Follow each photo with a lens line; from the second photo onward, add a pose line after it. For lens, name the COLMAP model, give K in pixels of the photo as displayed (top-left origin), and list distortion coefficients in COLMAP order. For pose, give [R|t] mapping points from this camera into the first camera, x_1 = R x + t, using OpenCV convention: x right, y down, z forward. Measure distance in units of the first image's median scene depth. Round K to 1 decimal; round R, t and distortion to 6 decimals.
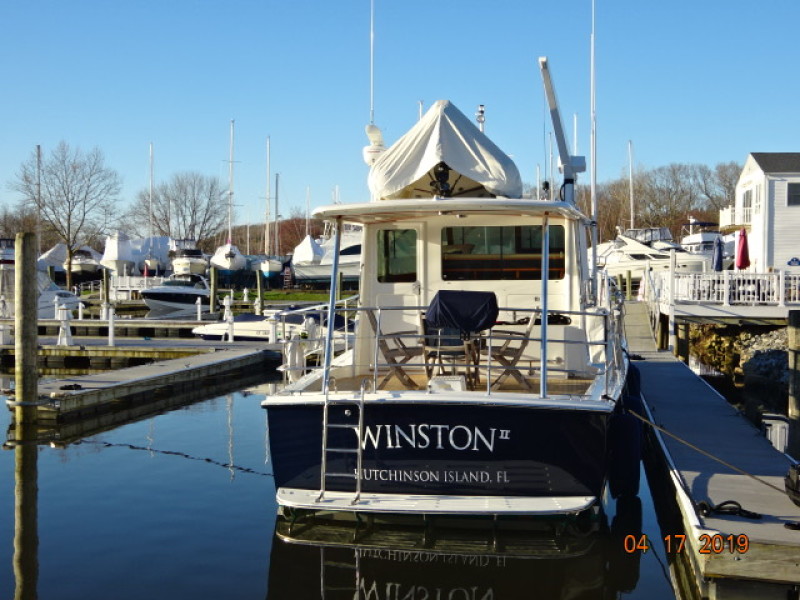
lens RADIAL K [[1072.7, 0, 400.0], [0, 1072.7, 300.0], [0, 0, 1]] dist [-0.002645, 0.000725]
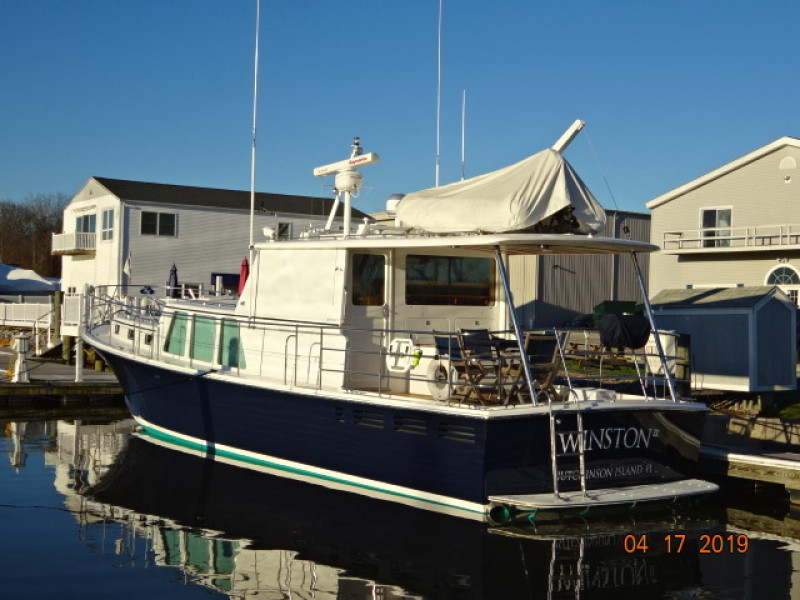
lens RADIAL K [[1153.7, 0, 400.0], [0, 1153.7, 300.0], [0, 0, 1]] dist [-0.007179, 0.090778]
pose [[0.749026, 0.025385, 0.662054, -0.907054], [-0.008520, 0.999552, -0.028687, 0.012740], [-0.662486, 0.015847, 0.748907, 0.188042]]
